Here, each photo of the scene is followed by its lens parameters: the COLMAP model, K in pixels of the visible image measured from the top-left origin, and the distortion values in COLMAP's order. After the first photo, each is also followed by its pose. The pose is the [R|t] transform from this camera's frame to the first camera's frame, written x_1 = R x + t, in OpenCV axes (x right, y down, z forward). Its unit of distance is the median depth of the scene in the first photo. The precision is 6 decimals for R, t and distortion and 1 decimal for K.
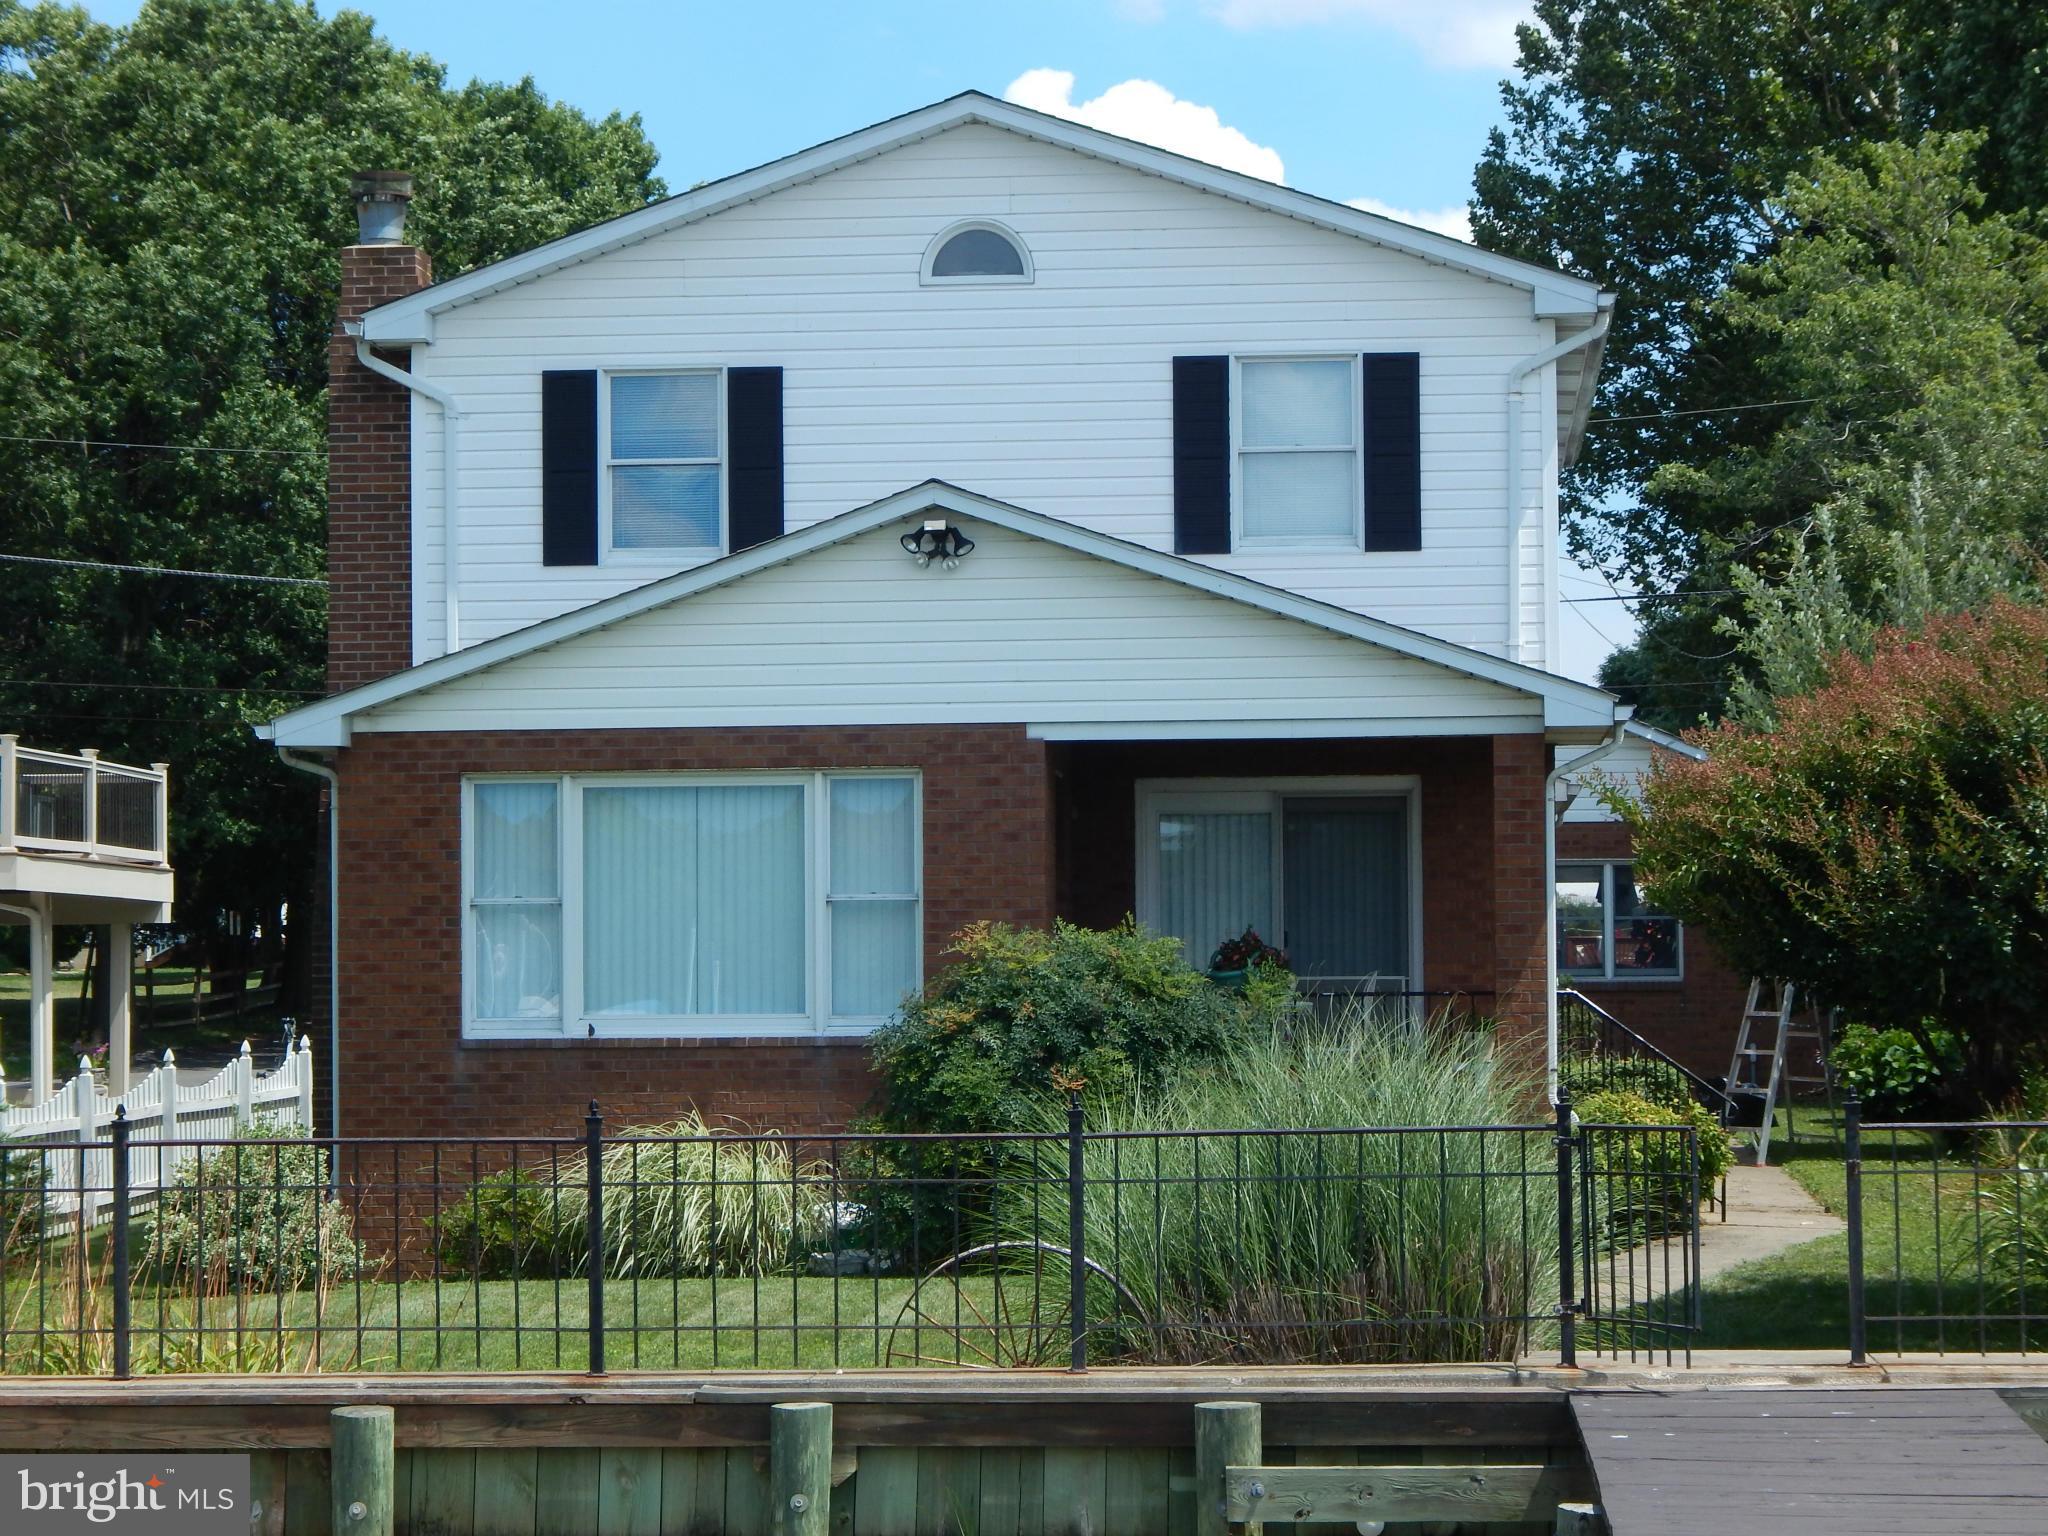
lens RADIAL K [[5413.9, 0, 1024.0], [0, 5413.9, 768.0], [0, 0, 1]] dist [0.025990, -0.004916]
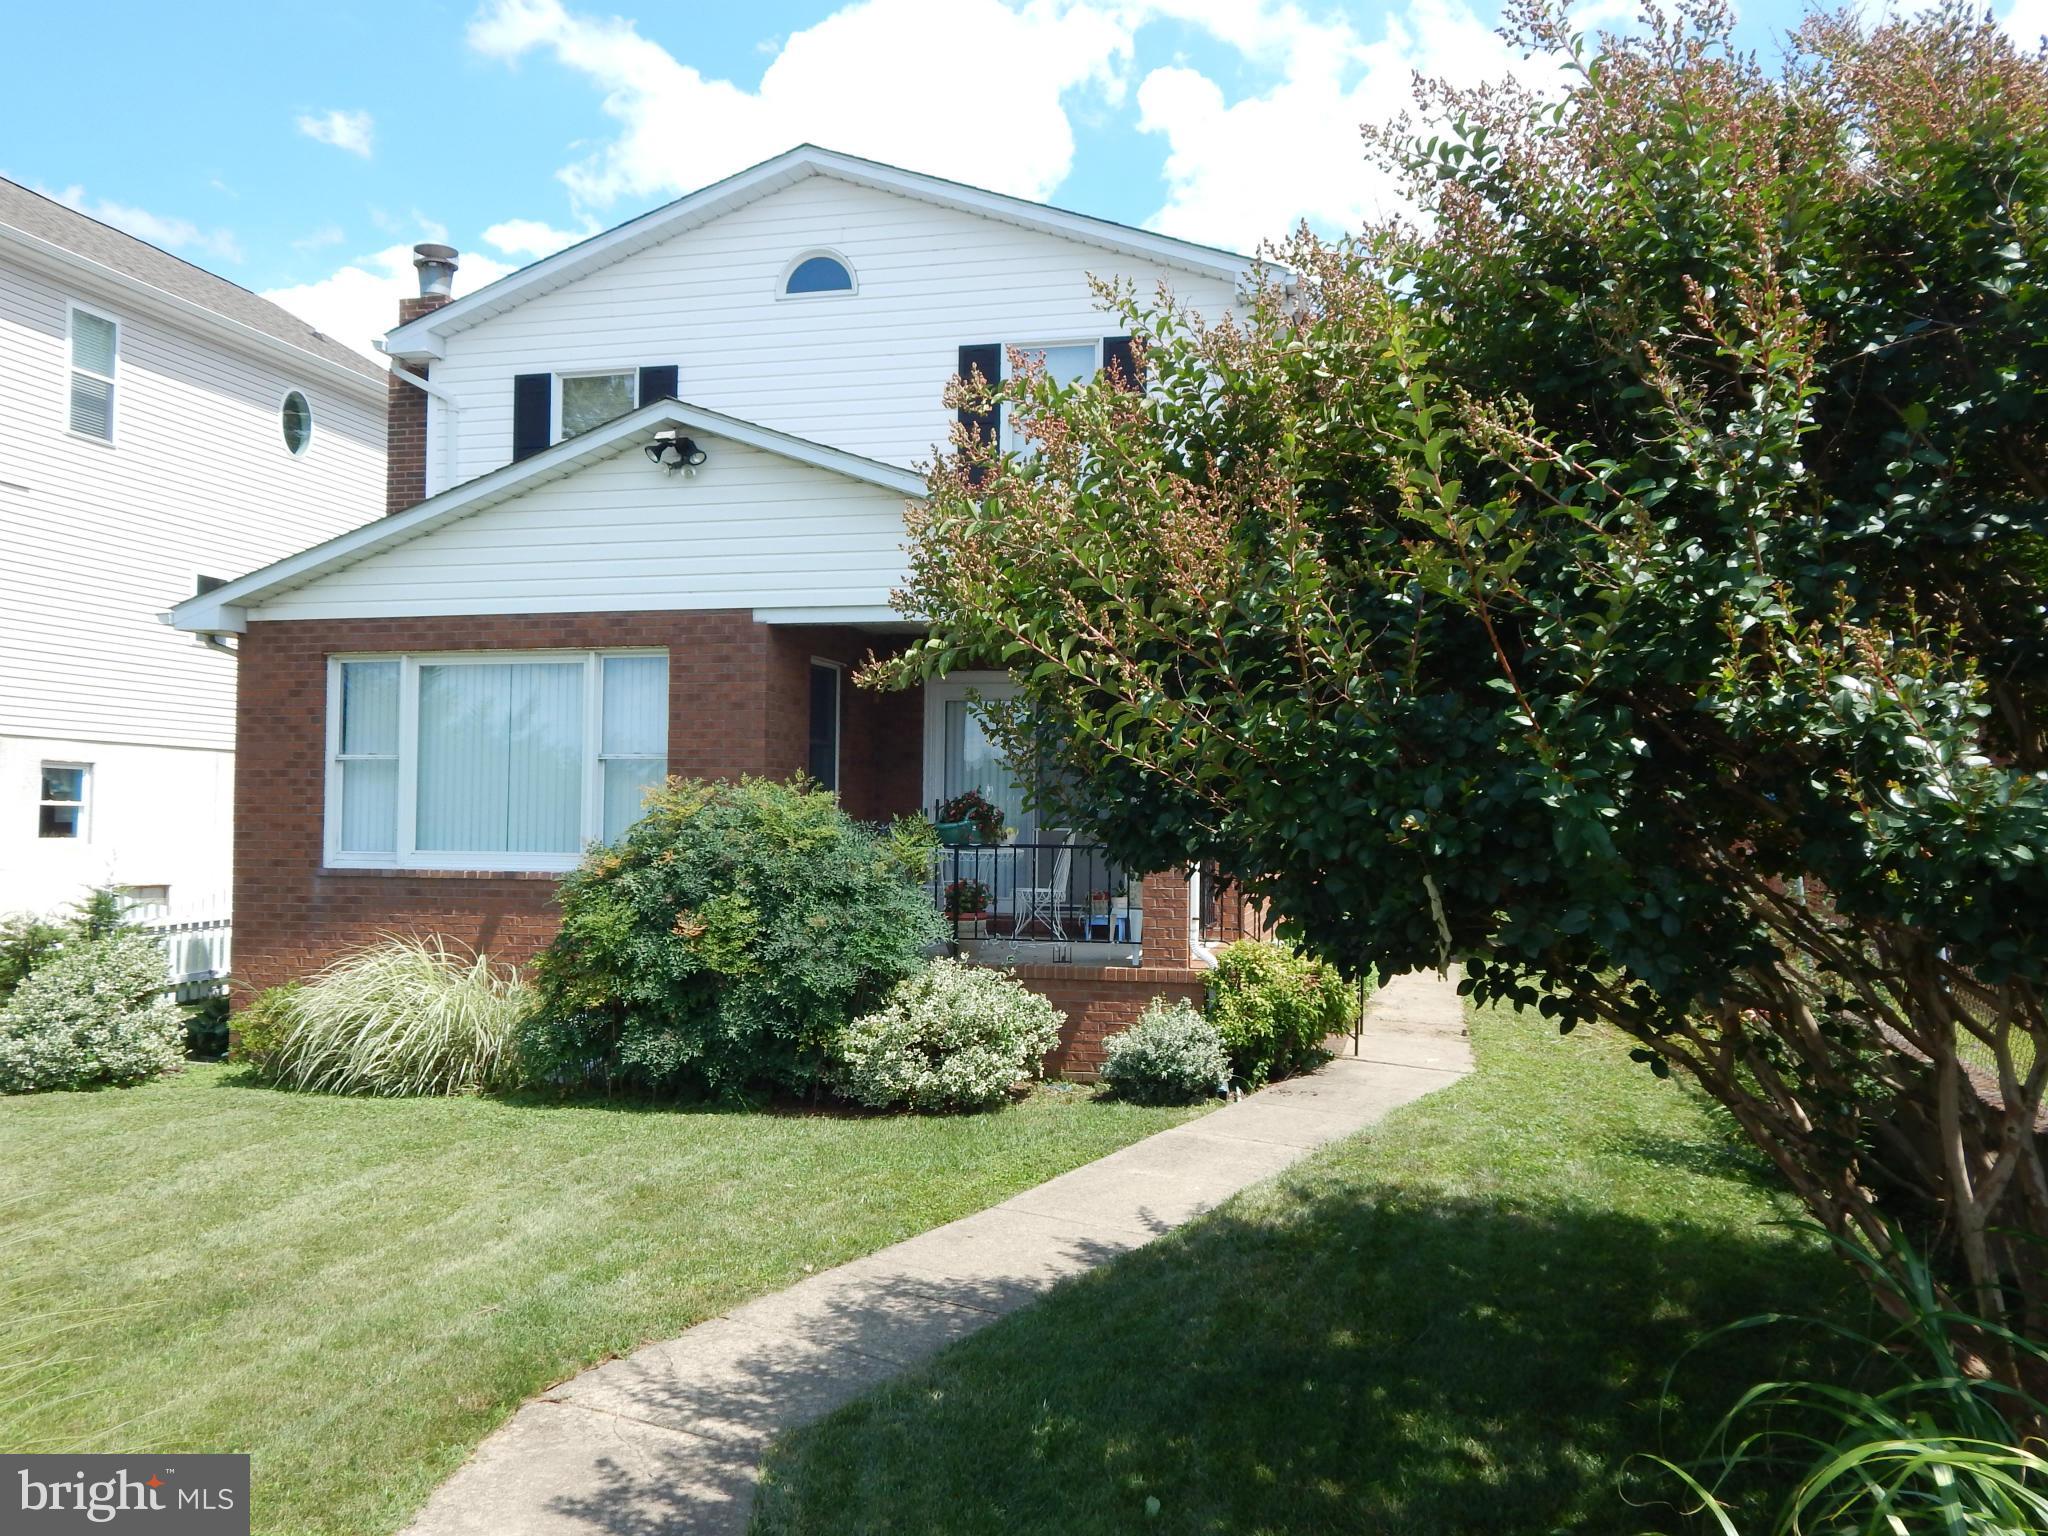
lens RADIAL K [[1729.4, 0, 1024.0], [0, 1729.4, 768.0], [0, 0, 1]] dist [-0.051895, 0.004408]
pose [[0.987256, 0.011831, -0.158698, 0.117354], [-0.009876, 0.999865, 0.013101, 0.020540], [0.158832, -0.011366, 0.987240, 0.640433]]
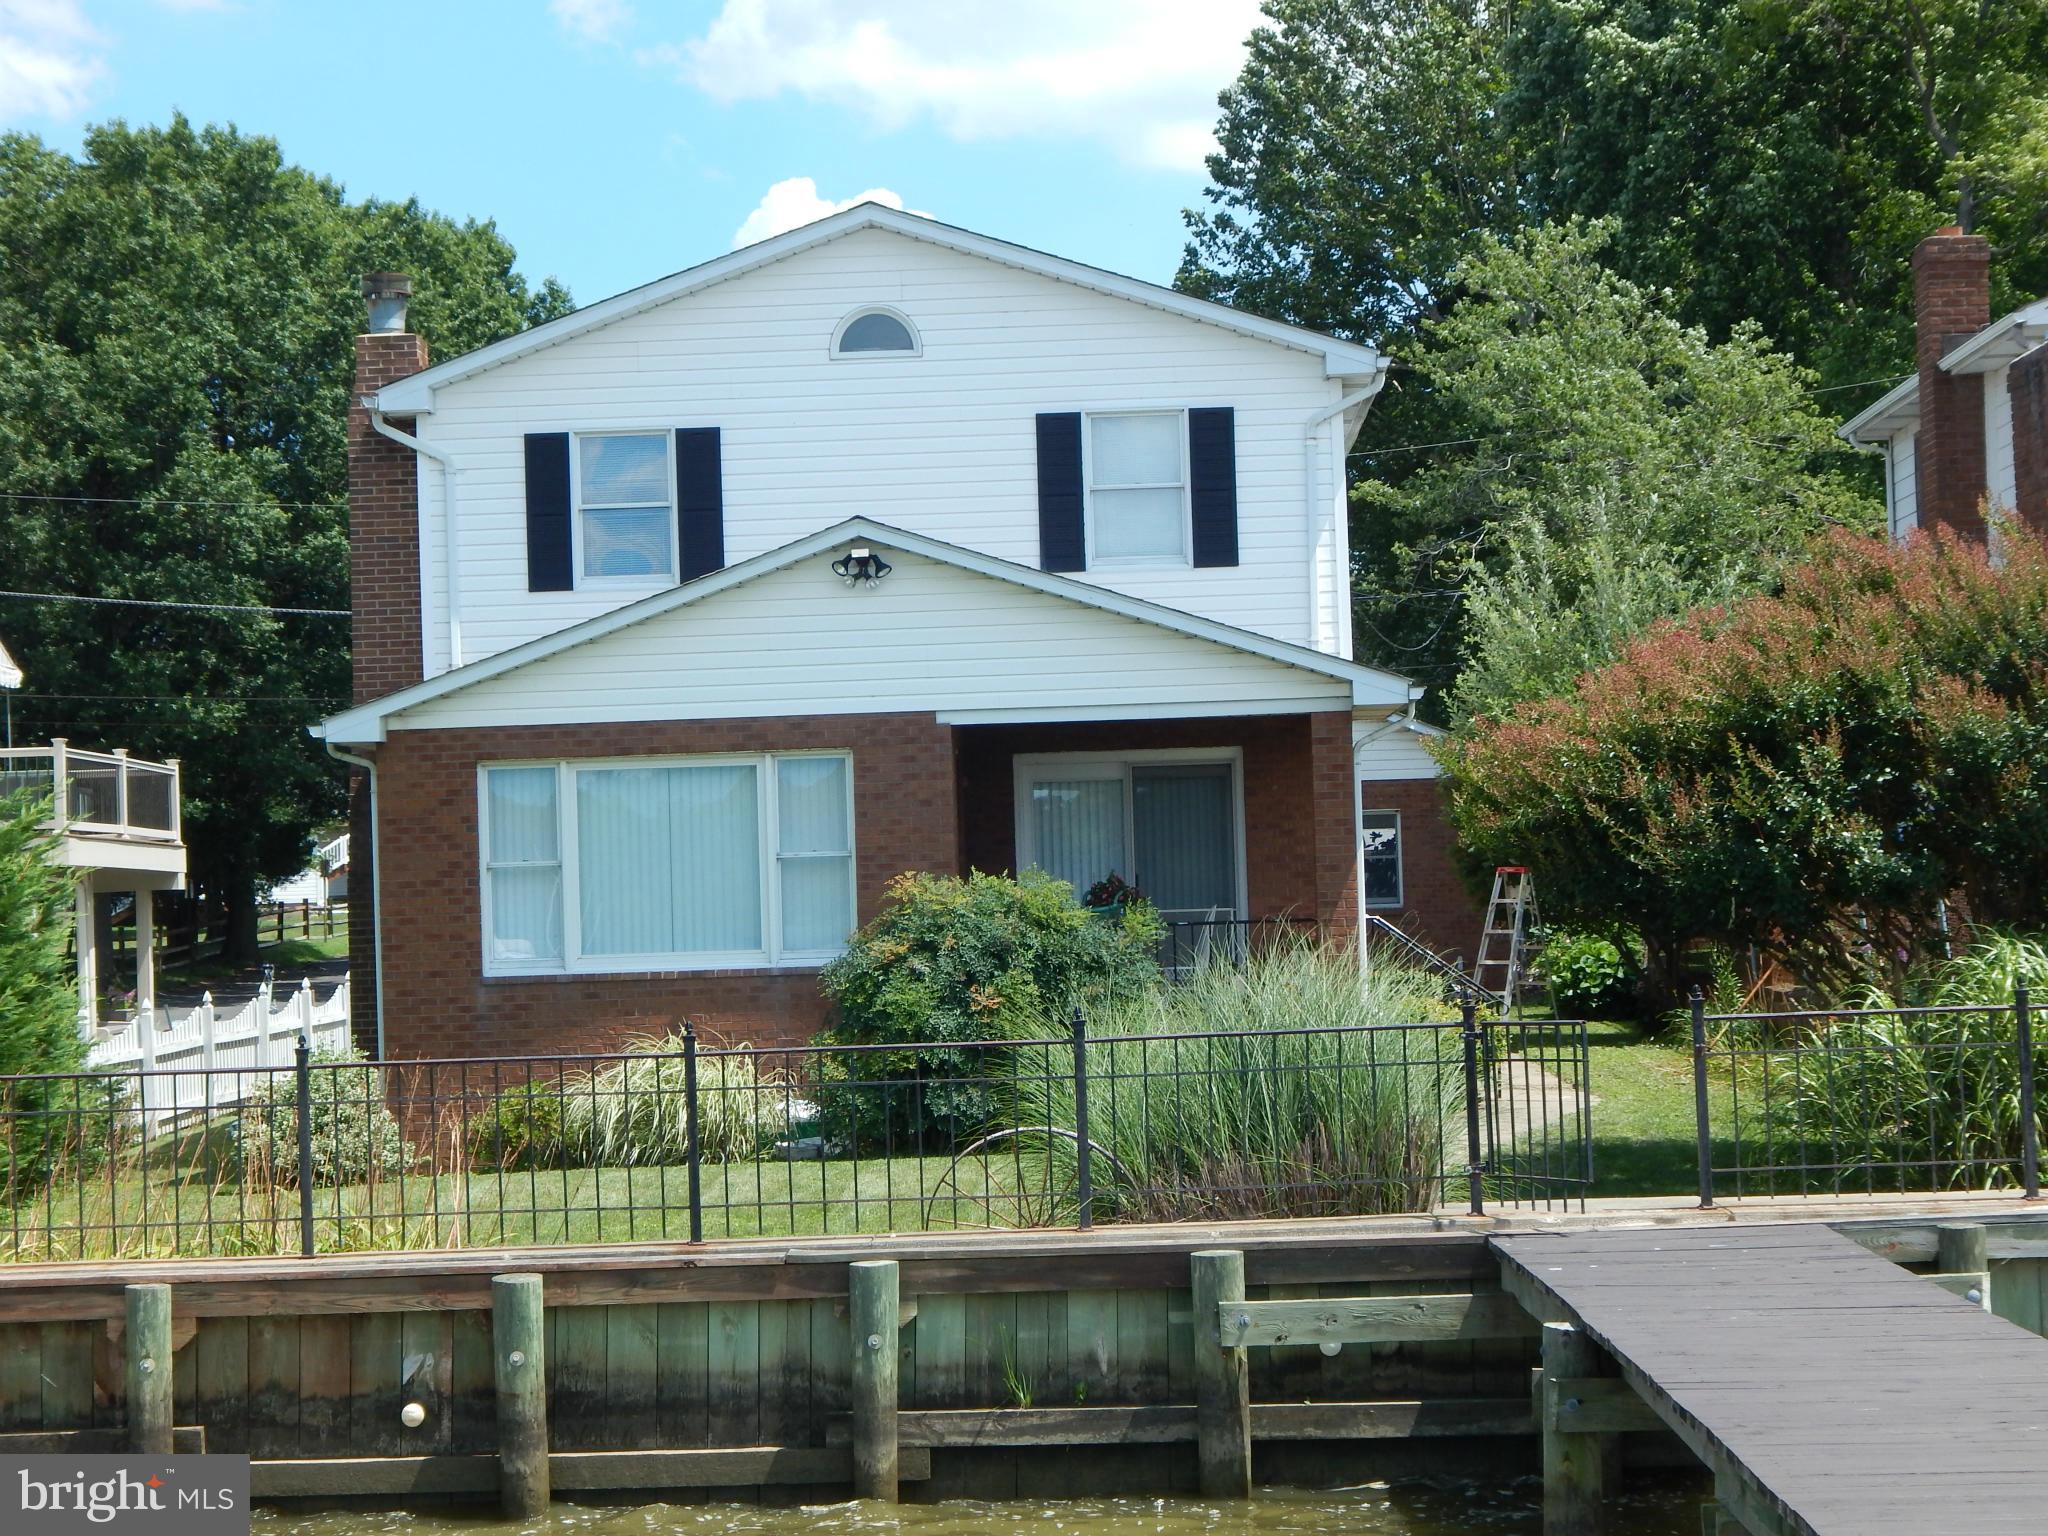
lens RADIAL K [[4376.4, 0, 1024.0], [0, 4376.4, 768.0], [0, 0, 1]] dist [0.031637, 0.260953]
pose [[0.998074, -0.021778, 0.058079, -0.037872], [0.021490, 0.999753, 0.005579, -0.000434], [-0.058186, -0.004320, 0.998296, -0.002506]]
